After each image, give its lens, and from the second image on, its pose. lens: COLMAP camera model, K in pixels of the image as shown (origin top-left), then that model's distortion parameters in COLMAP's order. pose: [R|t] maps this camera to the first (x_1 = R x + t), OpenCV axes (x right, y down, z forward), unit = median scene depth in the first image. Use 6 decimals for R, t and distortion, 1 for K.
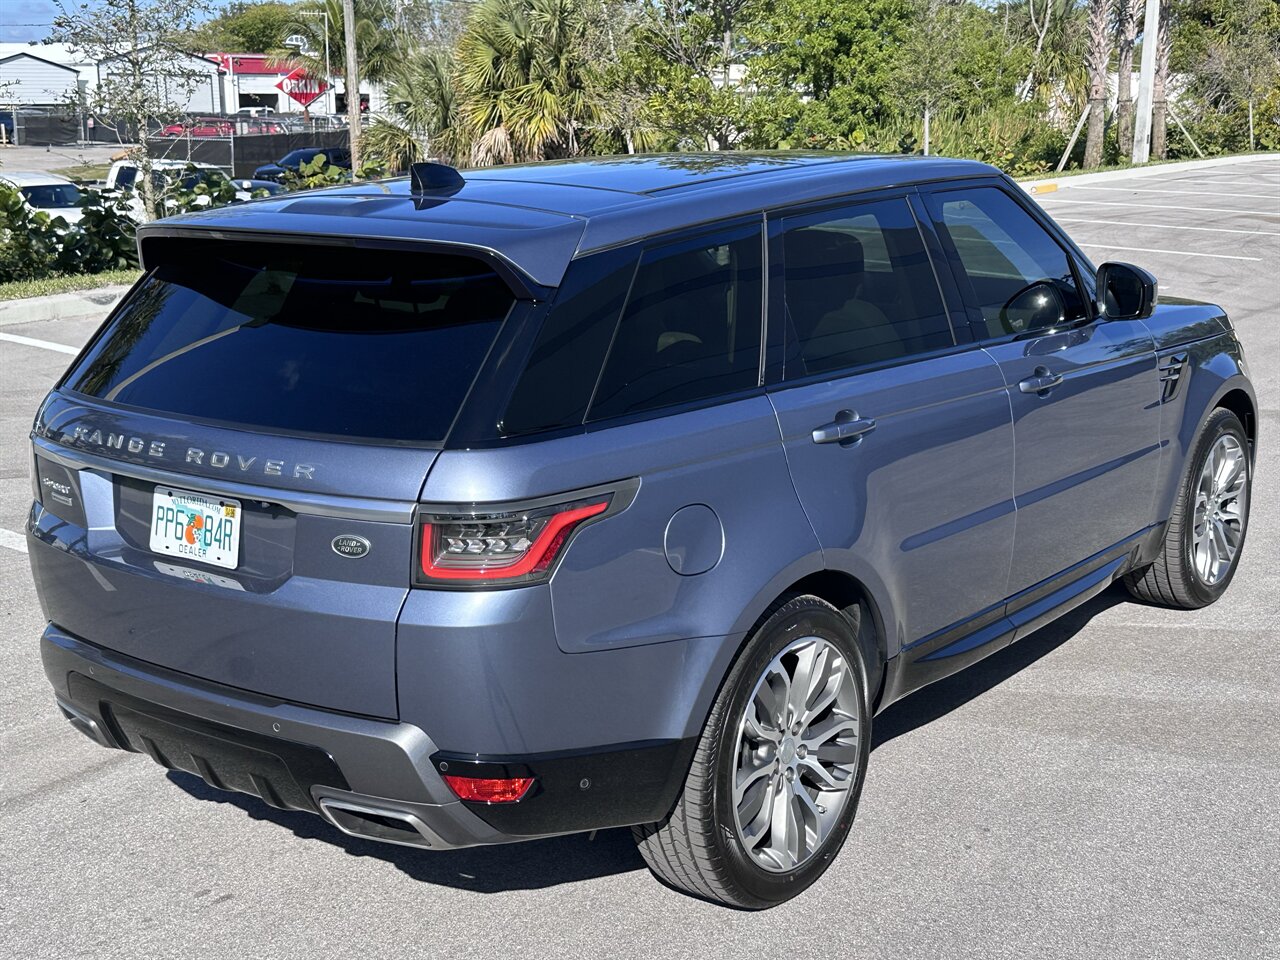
lens RADIAL K [[1604.1, 0, 640.0], [0, 1604.1, 480.0], [0, 0, 1]] dist [0.182351, -0.363302]
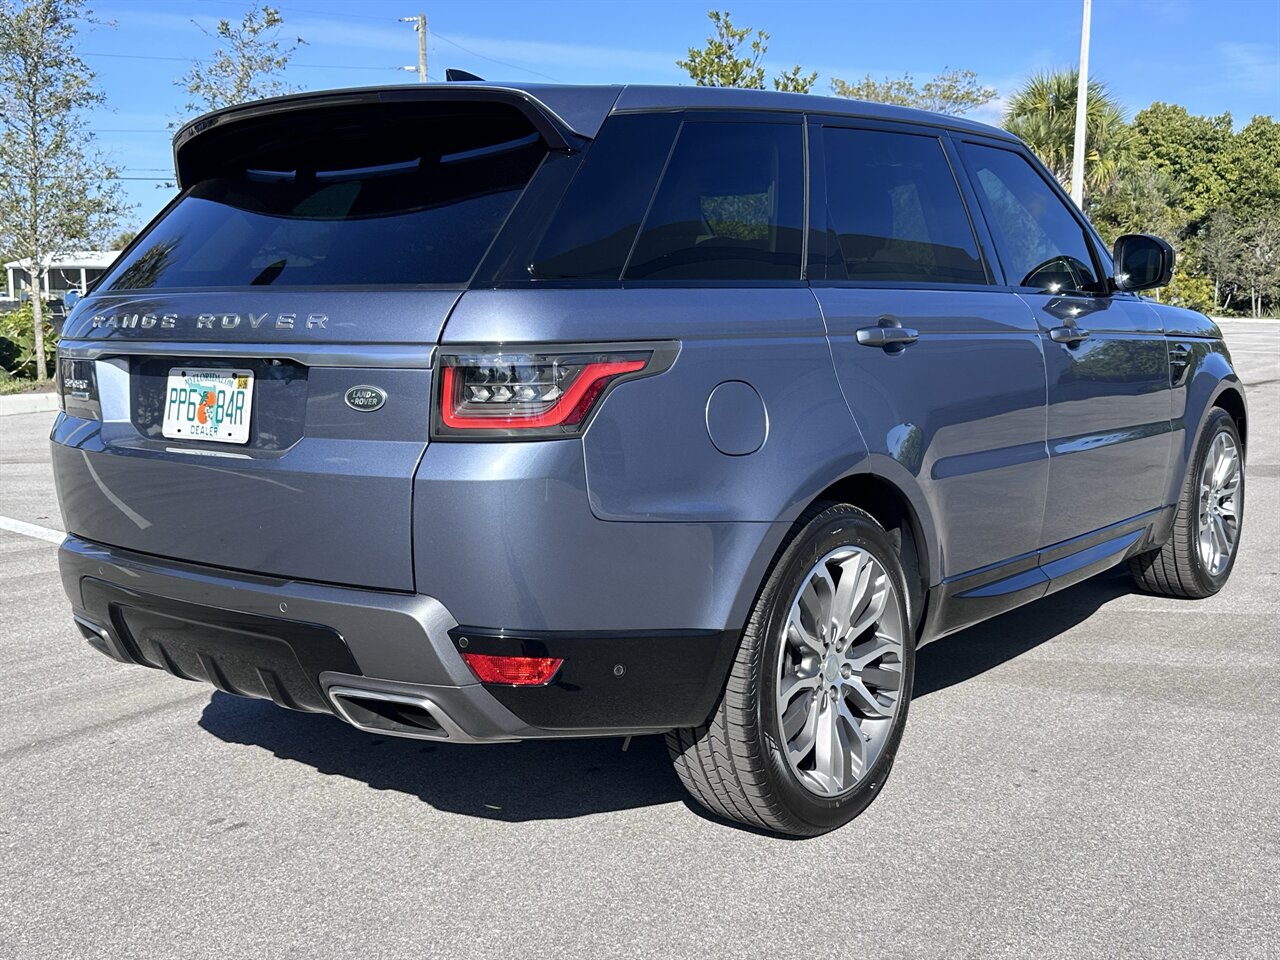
lens RADIAL K [[1298.5, 0, 636.8], [0, 1298.5, 471.7], [0, 0, 1]] dist [0.186809, -0.418063]
pose [[0.999871, 0.004360, -0.015445, -0.011934], [-0.005793, 0.995557, -0.093977, 0.130619], [0.014967, 0.094055, 0.995455, 0.231318]]
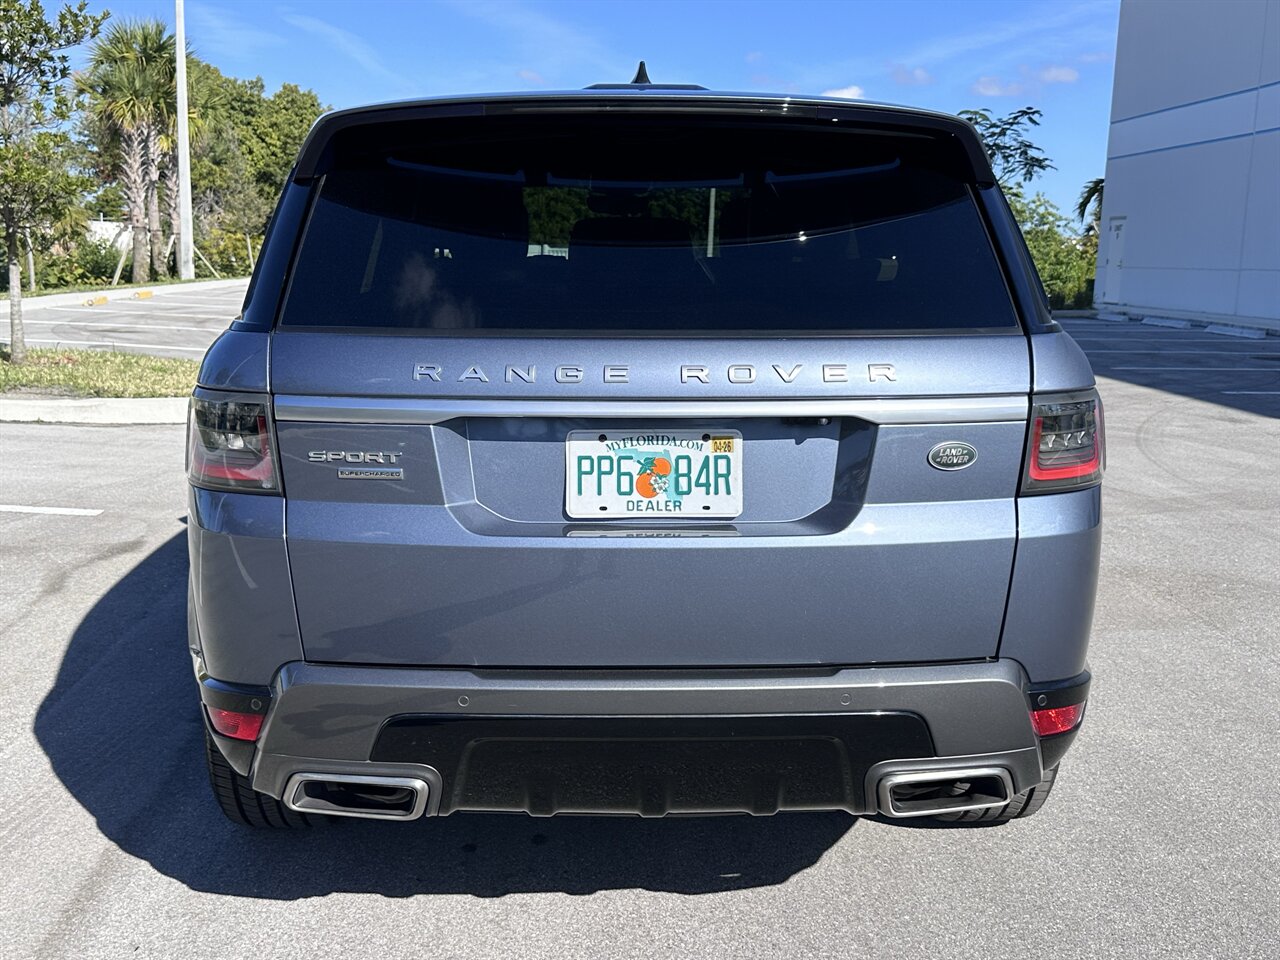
lens RADIAL K [[1298.5, 0, 636.8], [0, 1298.5, 471.7], [0, 0, 1]] dist [0.186809, -0.418063]
pose [[0.771249, -0.084217, 0.630938, -0.634679], [0.122631, 0.992299, -0.017451, 0.035416], [-0.624610, 0.090832, 0.775637, 0.496779]]
